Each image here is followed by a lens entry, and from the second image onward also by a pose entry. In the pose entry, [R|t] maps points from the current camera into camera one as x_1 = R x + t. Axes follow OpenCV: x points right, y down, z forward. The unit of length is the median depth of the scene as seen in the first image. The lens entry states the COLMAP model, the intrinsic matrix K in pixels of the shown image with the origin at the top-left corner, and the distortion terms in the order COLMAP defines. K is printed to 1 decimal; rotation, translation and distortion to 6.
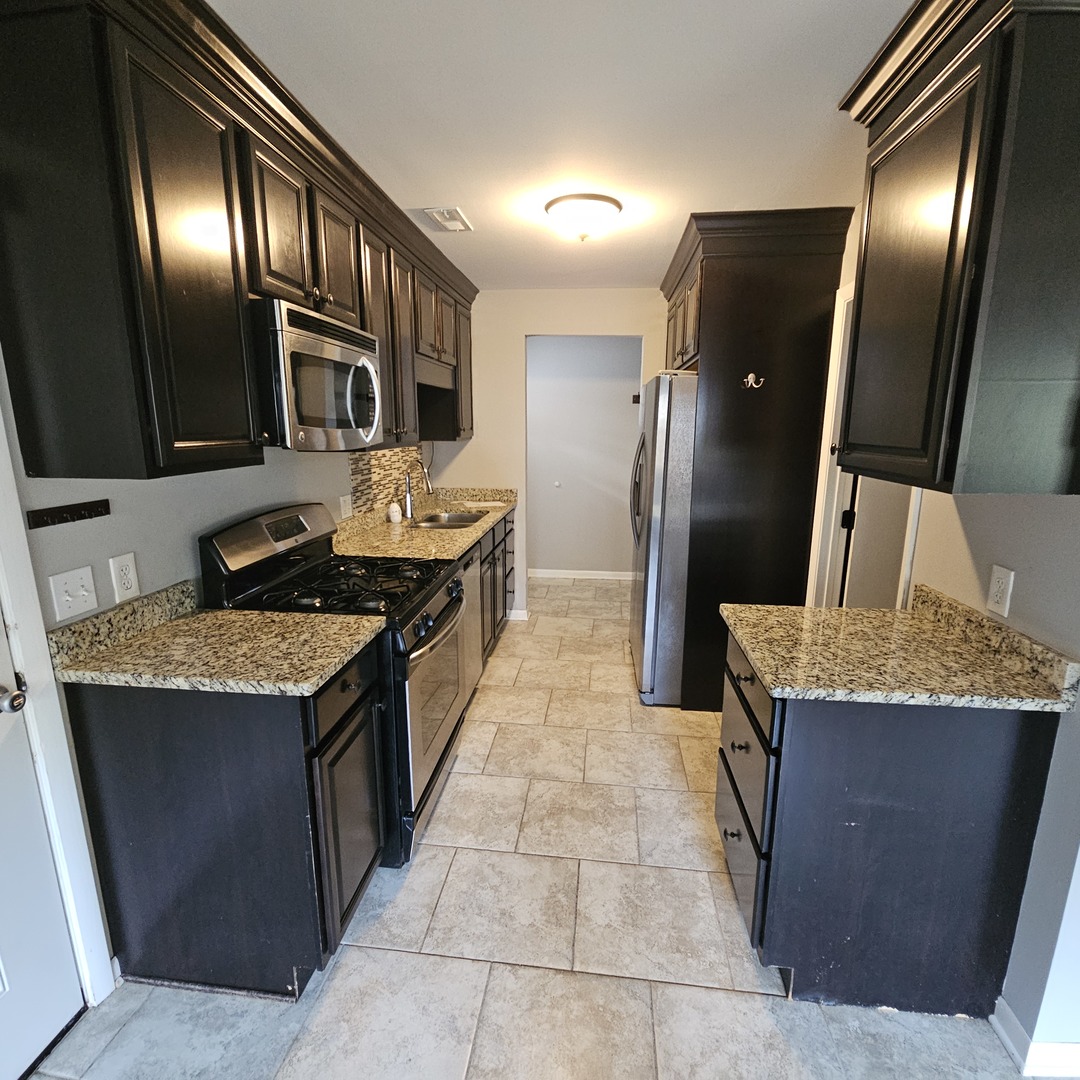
lens RADIAL K [[589.1, 0, 542.3], [0, 589.1, 551.2], [0, 0, 1]] dist [0.007633, -0.006778]
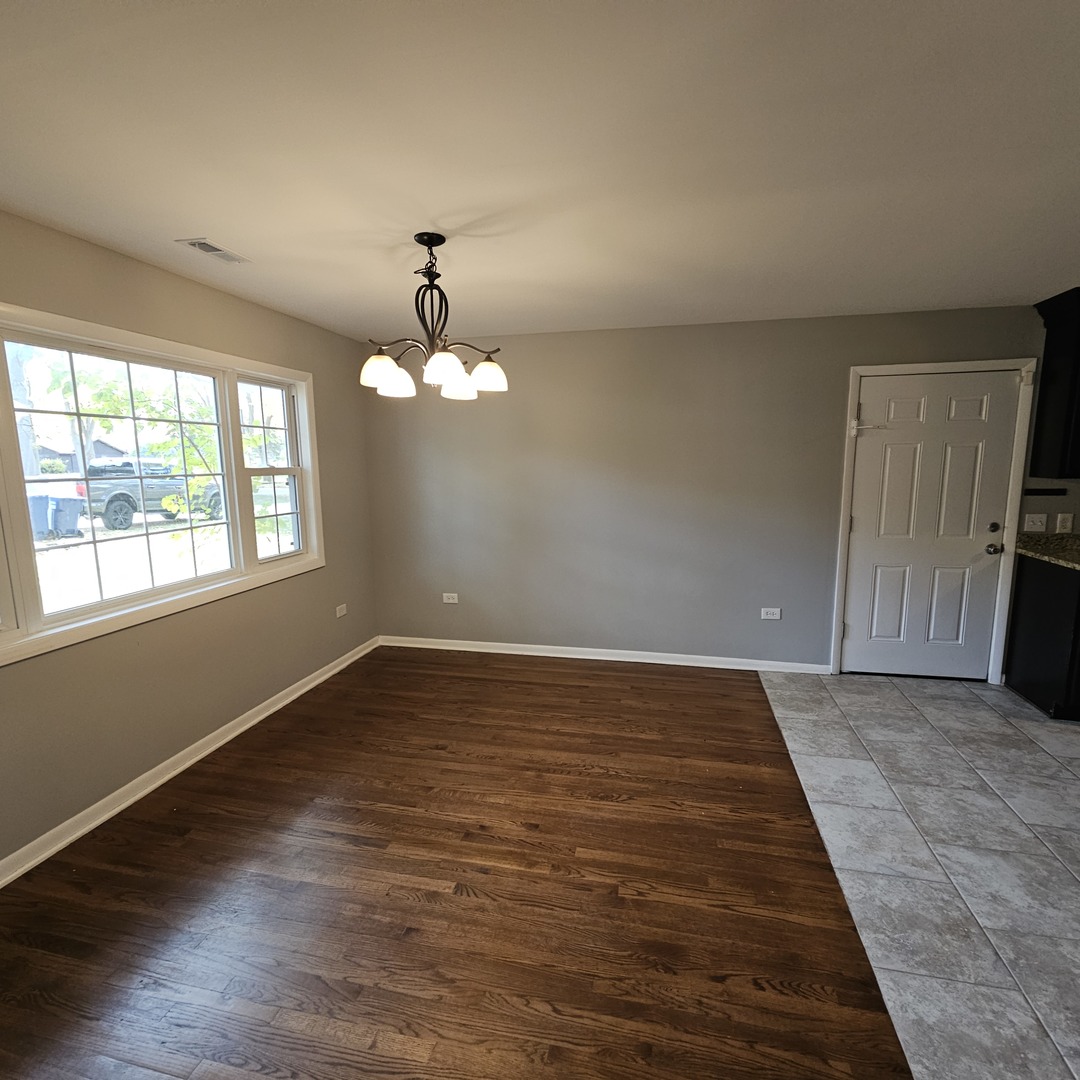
lens RADIAL K [[589.1, 0, 533.3], [0, 589.1, 544.4], [0, 0, 1]] dist [0.007633, -0.006778]
pose [[-0.119466, 0.136438, -0.983419, 1.997047], [-0.207548, 0.965196, 0.159123, 0.206529], [0.970902, 0.223117, -0.086991, -0.867878]]
